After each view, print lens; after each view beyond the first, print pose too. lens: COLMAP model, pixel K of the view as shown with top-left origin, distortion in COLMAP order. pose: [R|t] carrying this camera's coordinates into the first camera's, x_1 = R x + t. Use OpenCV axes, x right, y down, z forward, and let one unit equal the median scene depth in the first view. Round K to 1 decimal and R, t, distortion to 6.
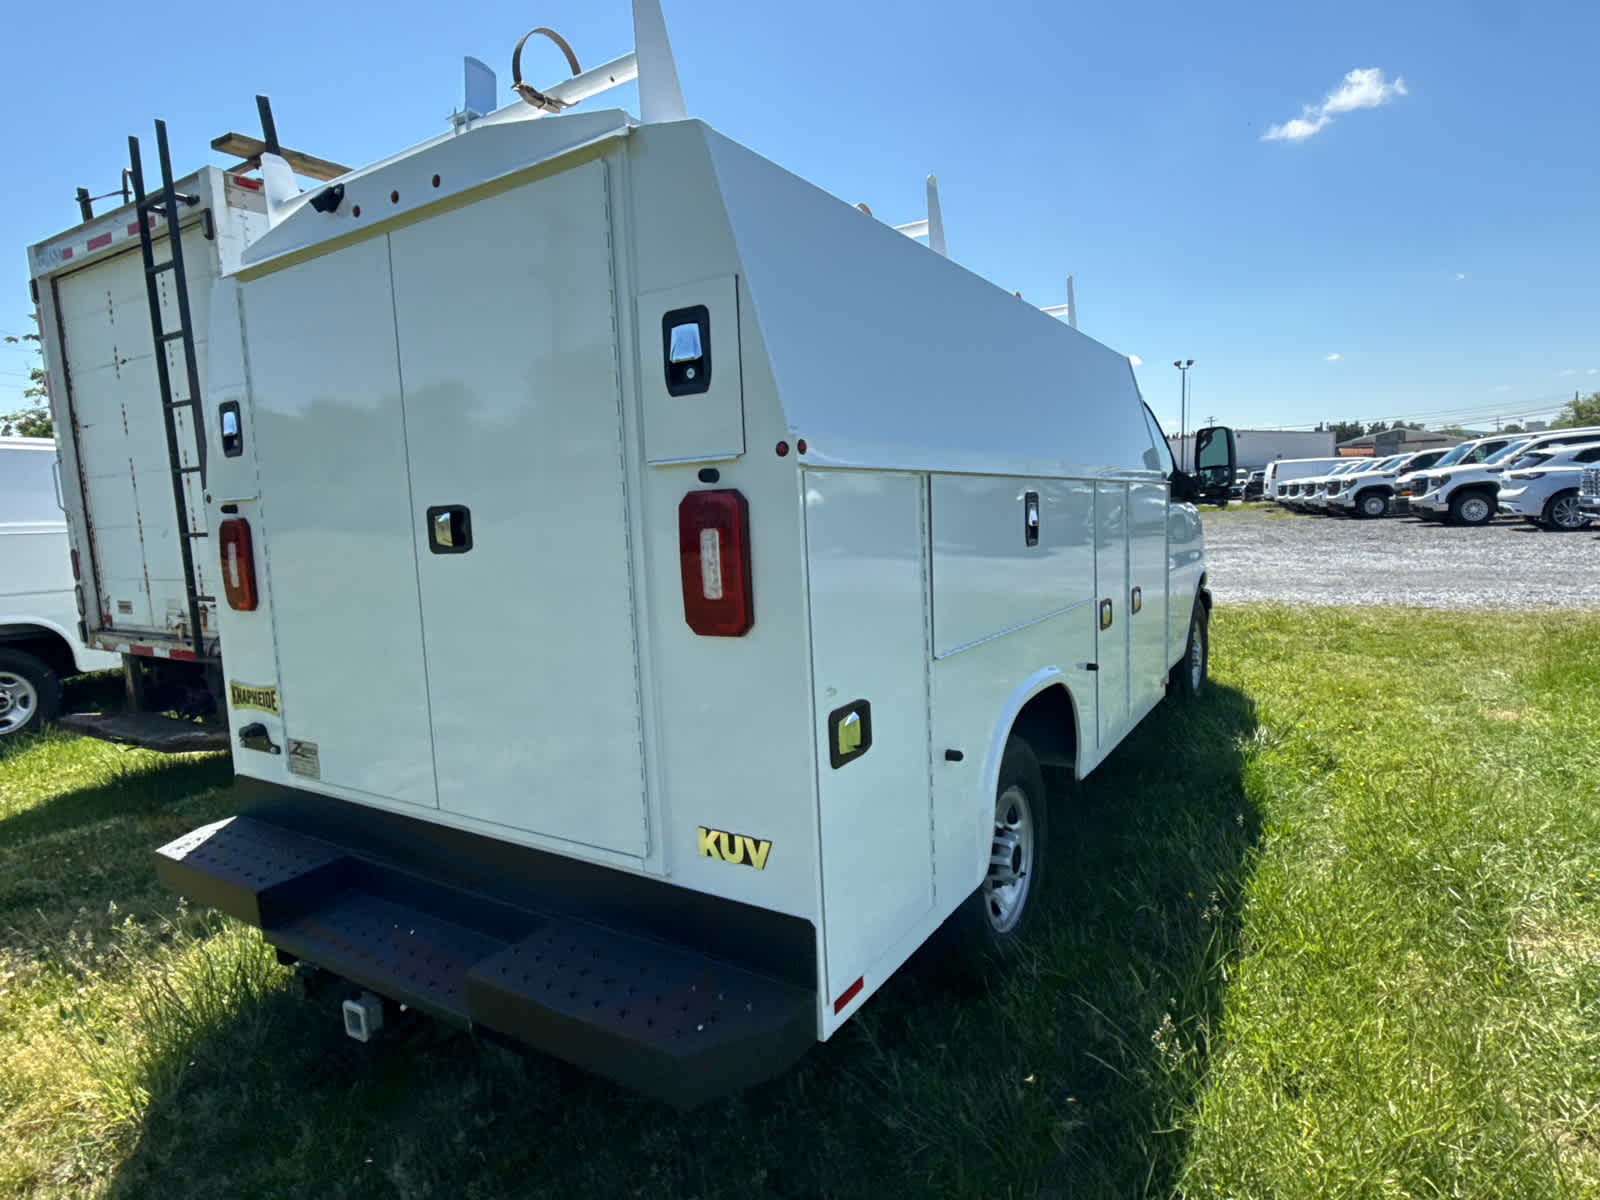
lens RADIAL K [[882.3, 0, 800.0], [0, 882.3, 600.0], [0, 0, 1]] dist [-0.000623, 0.000800]
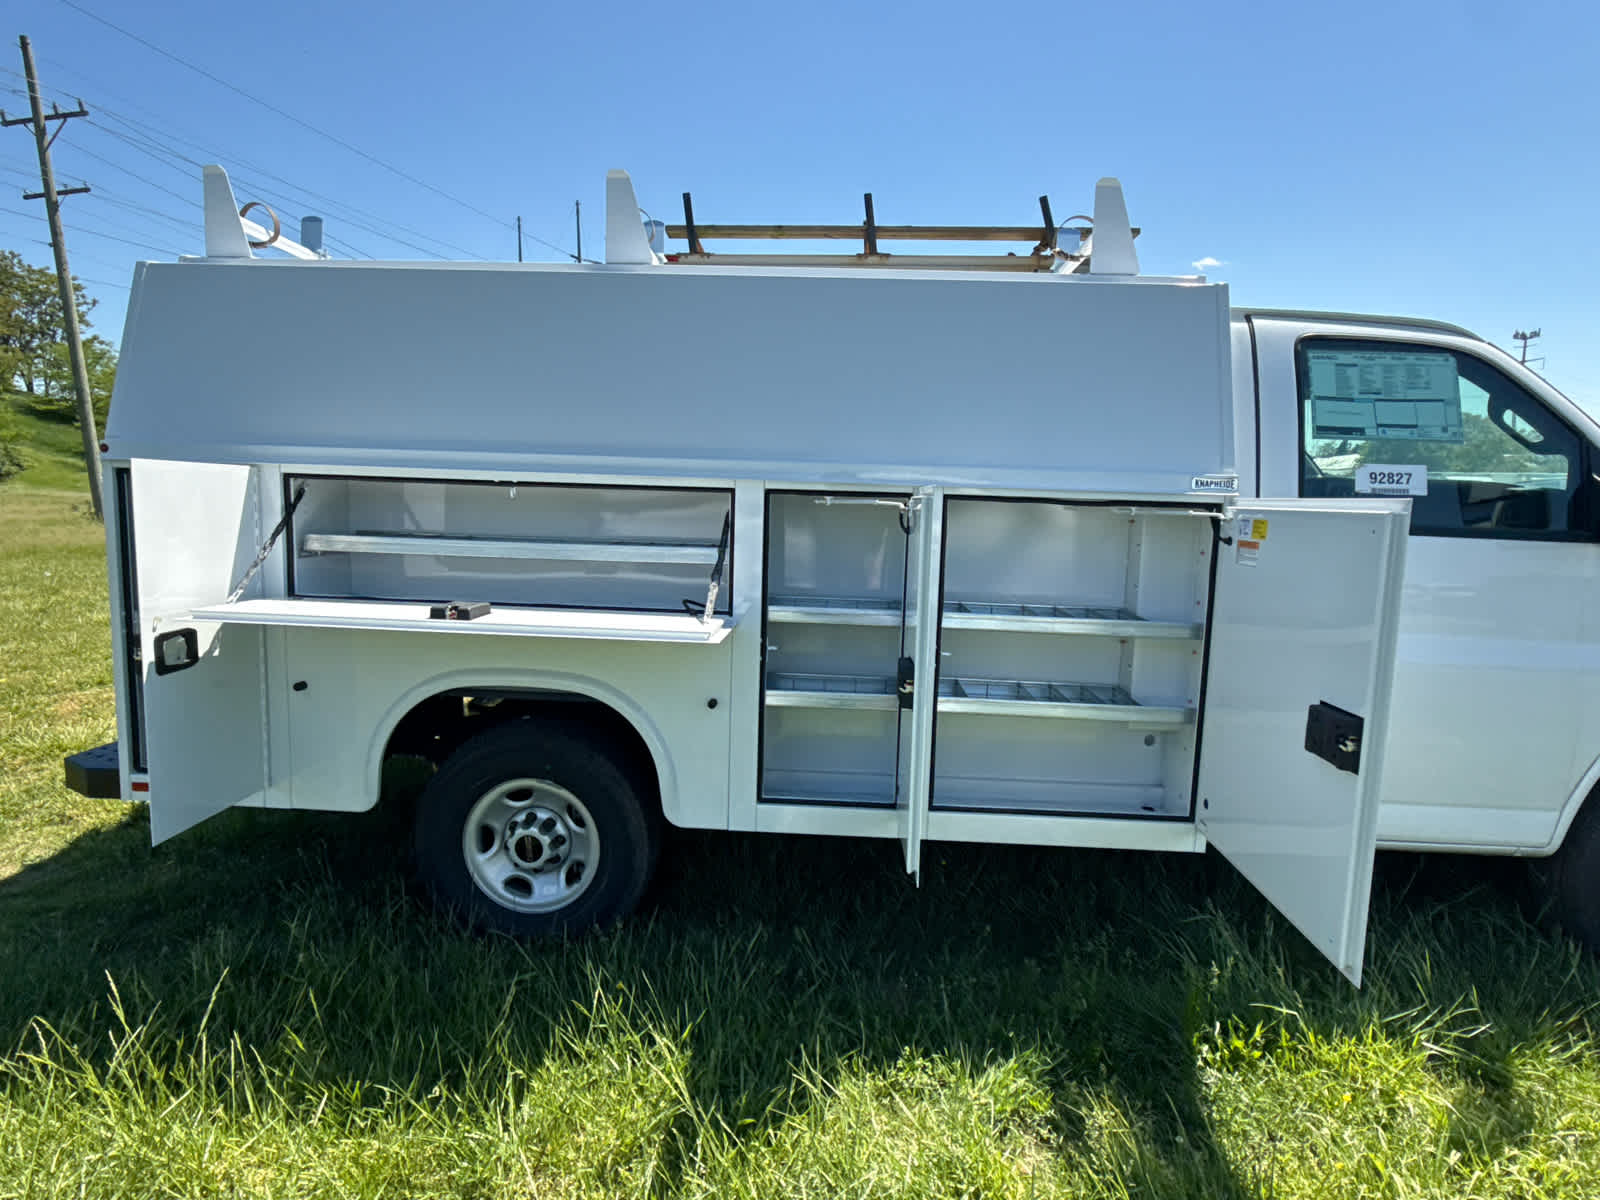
lens RADIAL K [[881.9, 0, 795.3], [0, 881.9, 598.9], [0, 0, 1]] dist [-0.001000, 0.000046]
pose [[0.494406, 0.149805, -0.856225, 1.231886], [-0.135579, 0.986271, 0.094271, -0.128394], [0.858592, 0.069478, 0.507929, 0.732533]]
